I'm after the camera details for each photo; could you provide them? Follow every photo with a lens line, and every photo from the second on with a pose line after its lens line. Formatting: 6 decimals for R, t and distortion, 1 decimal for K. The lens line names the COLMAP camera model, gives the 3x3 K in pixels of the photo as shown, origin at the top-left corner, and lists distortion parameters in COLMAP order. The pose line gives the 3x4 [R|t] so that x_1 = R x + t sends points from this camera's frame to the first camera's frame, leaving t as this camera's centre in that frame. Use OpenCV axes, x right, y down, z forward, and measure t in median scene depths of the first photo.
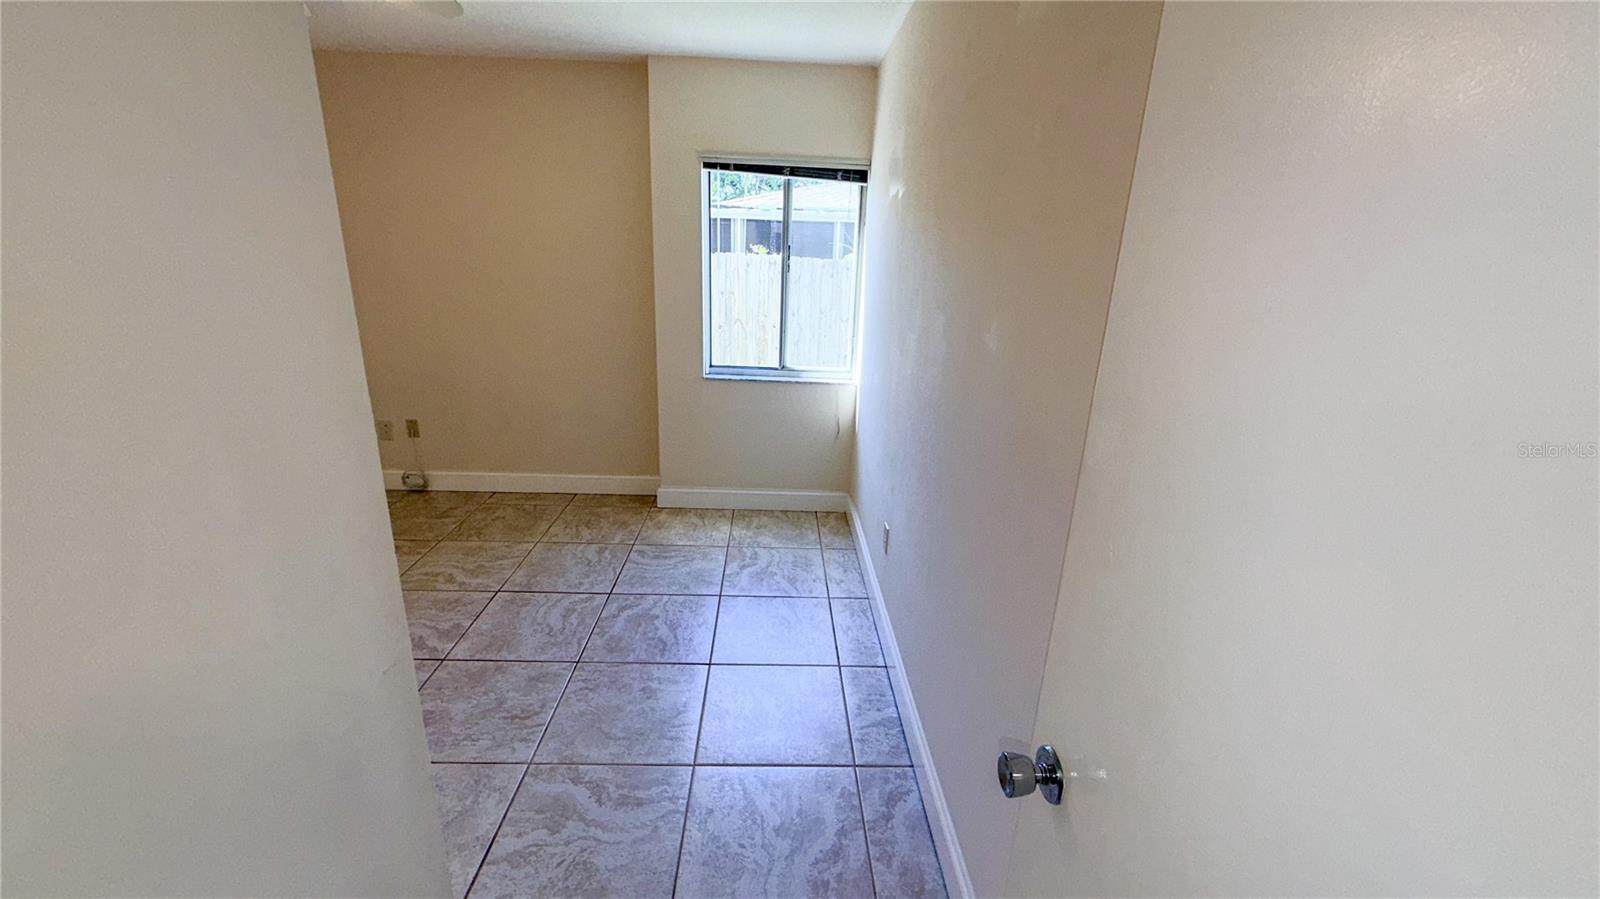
lens RADIAL K [[631.8, 0, 794.8], [0, 631.8, 448.5], [0, 0, 1]] dist [-0.000091, -0.000108]
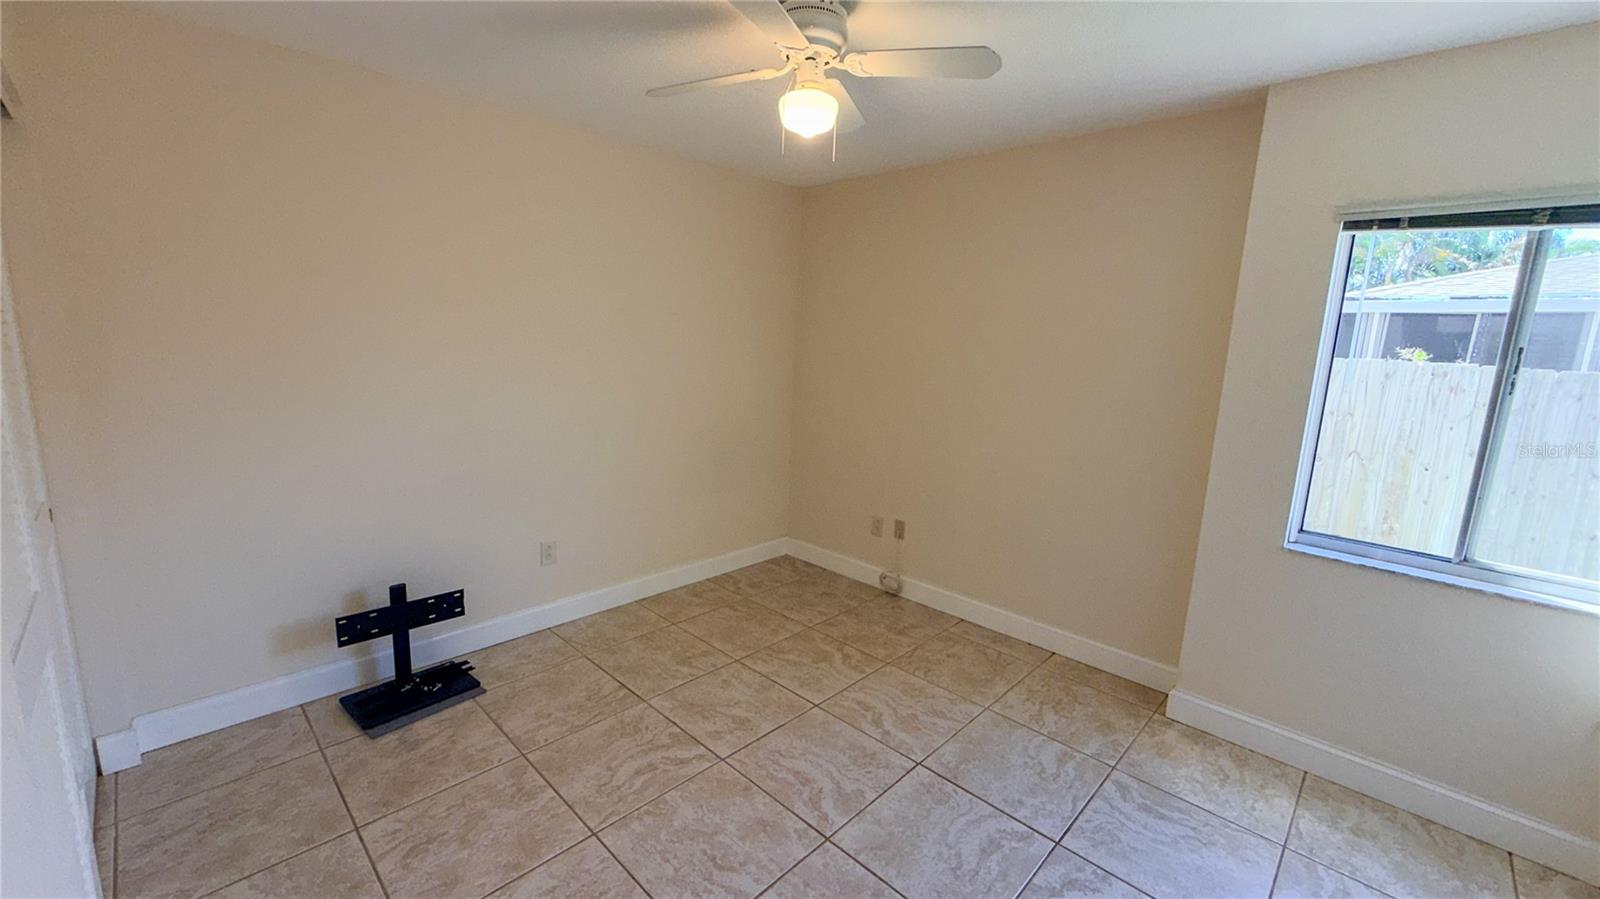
lens RADIAL K [[631.8, 0, 794.8], [0, 631.8, 448.5], [0, 0, 1]] dist [-0.000091, -0.000108]
pose [[0.691560, 0.116119, -0.712924, -0.043659], [-0.223853, 0.972854, -0.058690, -0.063347], [0.686756, 0.200178, 0.698781, 0.201646]]
